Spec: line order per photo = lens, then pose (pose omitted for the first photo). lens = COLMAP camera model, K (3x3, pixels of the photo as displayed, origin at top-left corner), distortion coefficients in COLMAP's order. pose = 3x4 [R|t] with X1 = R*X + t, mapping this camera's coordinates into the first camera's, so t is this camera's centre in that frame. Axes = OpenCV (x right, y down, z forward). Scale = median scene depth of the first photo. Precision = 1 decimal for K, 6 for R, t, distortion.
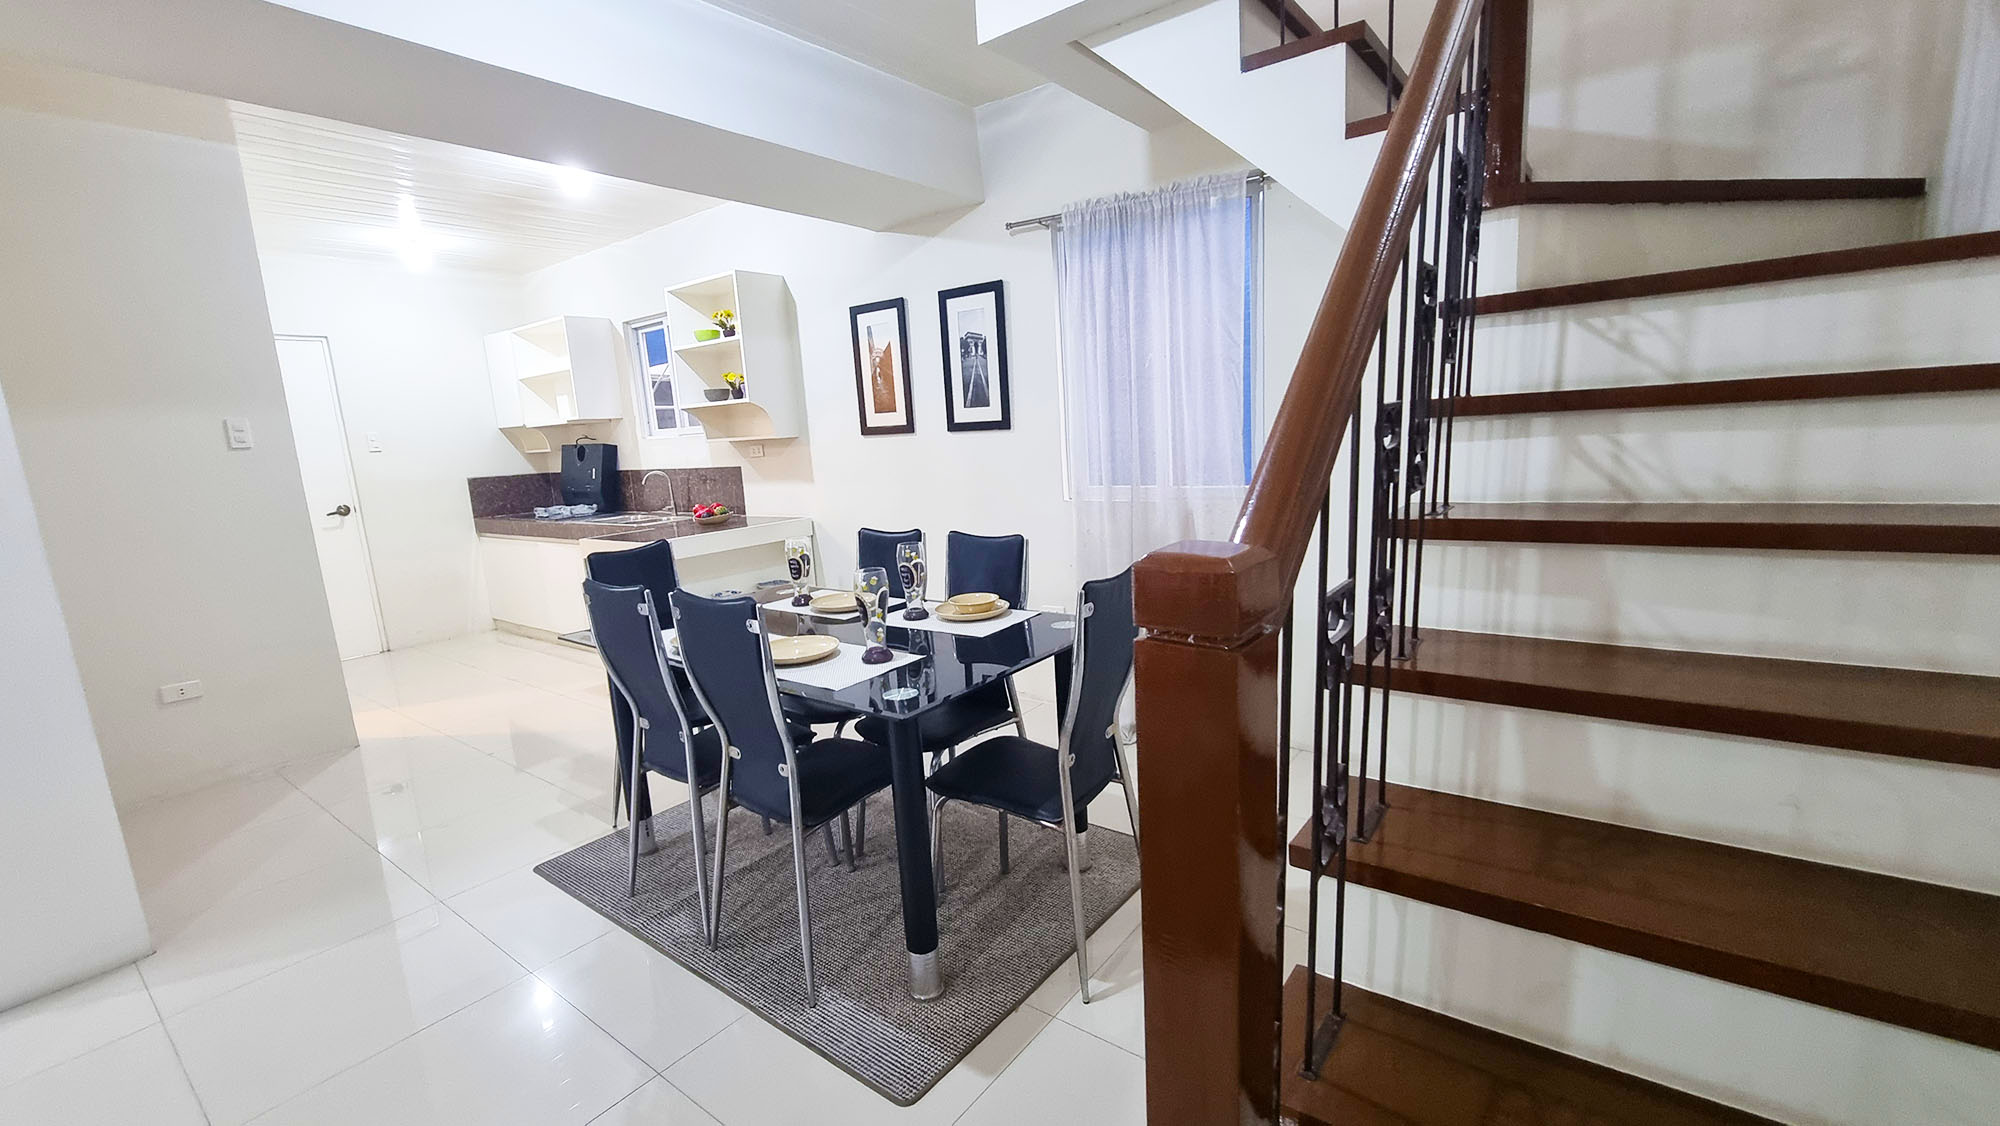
lens RADIAL K [[827.8, 0, 997.7], [0, 827.8, 571.9], [0, 0, 1]] dist [0.000118, -0.000131]
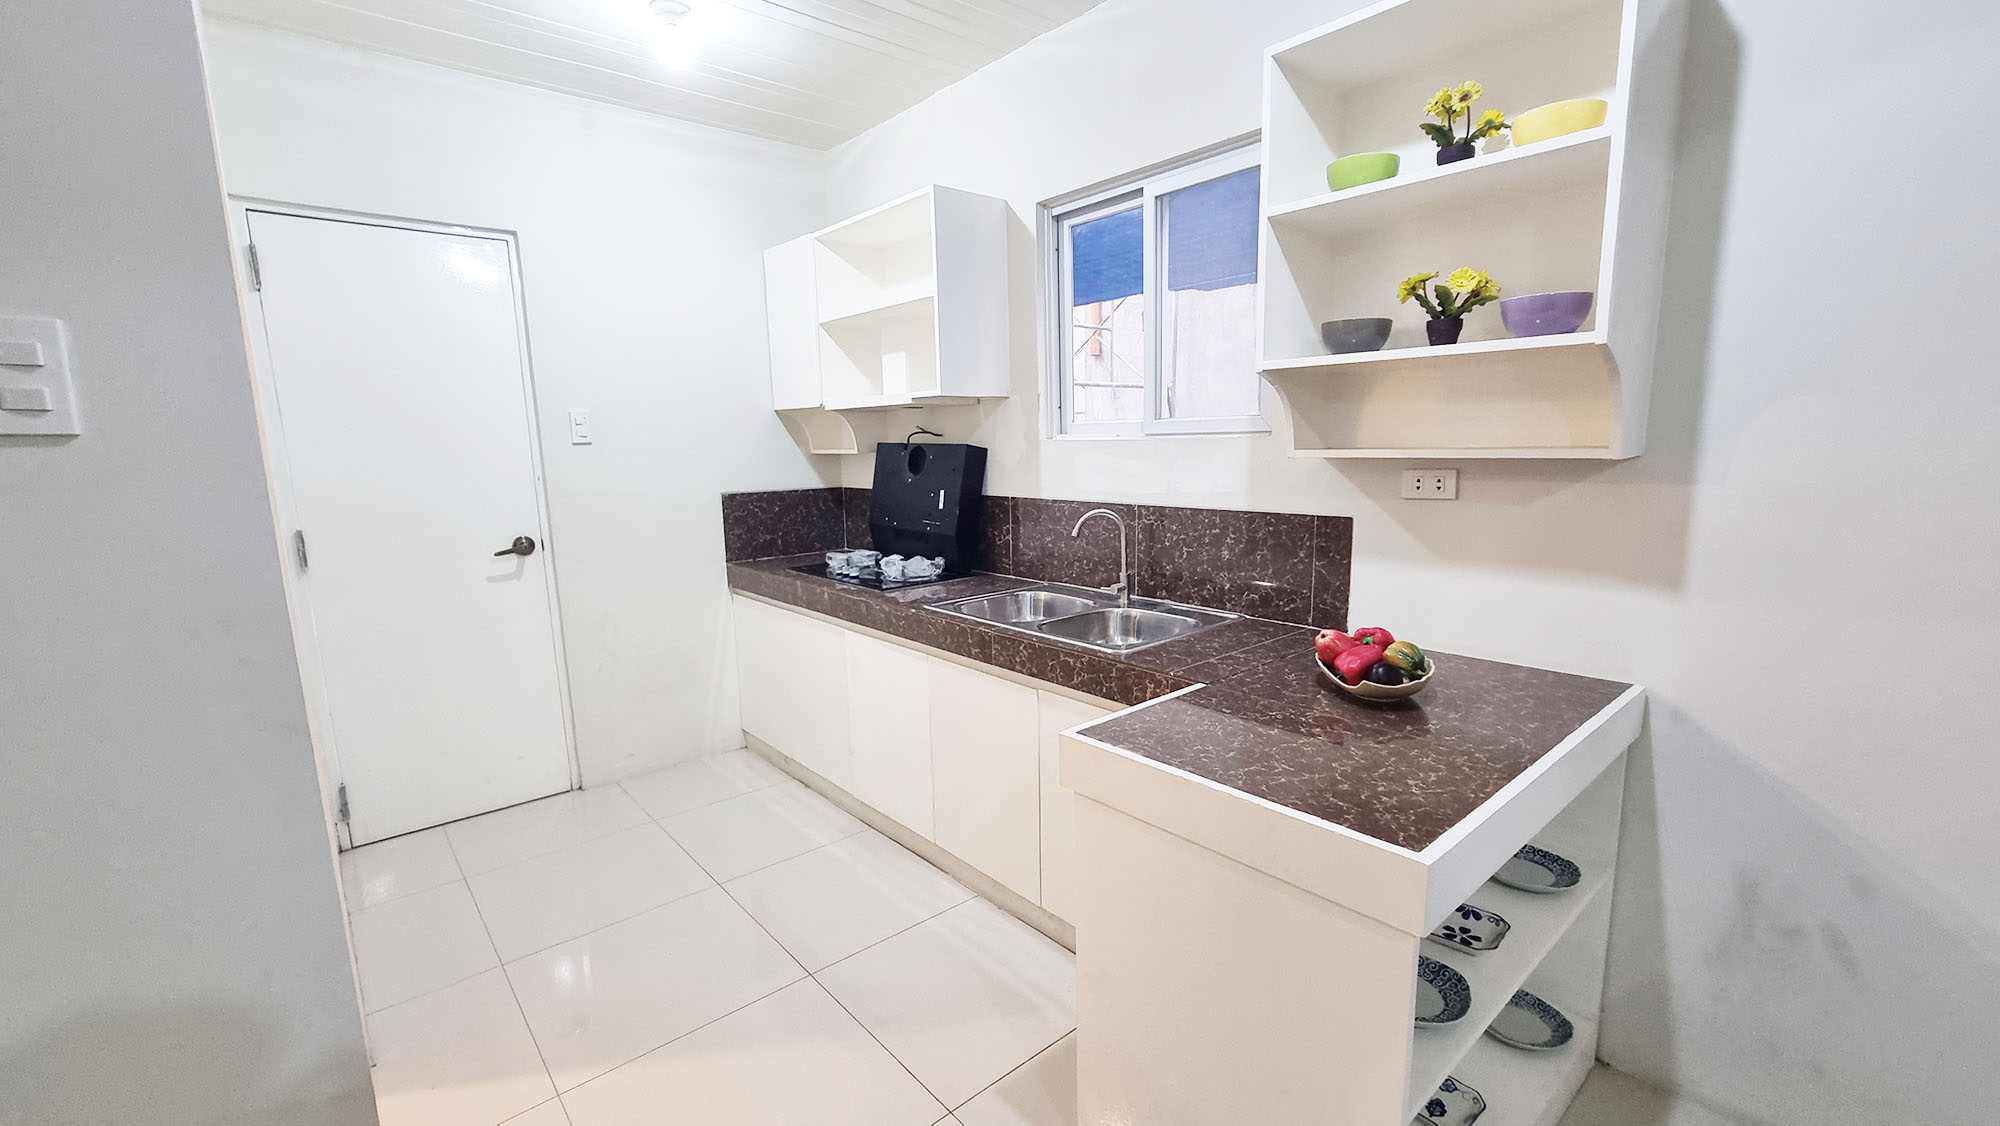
lens RADIAL K [[827.8, 0, 1001.4], [0, 827.8, 565.8], [0, 0, 1]] dist [0.000118, -0.000131]
pose [[0.980010, 0.065642, -0.187805, -0.345249], [-0.066568, 0.997781, 0.001379, -0.079100], [0.187478, 0.011151, 0.982205, 0.480349]]
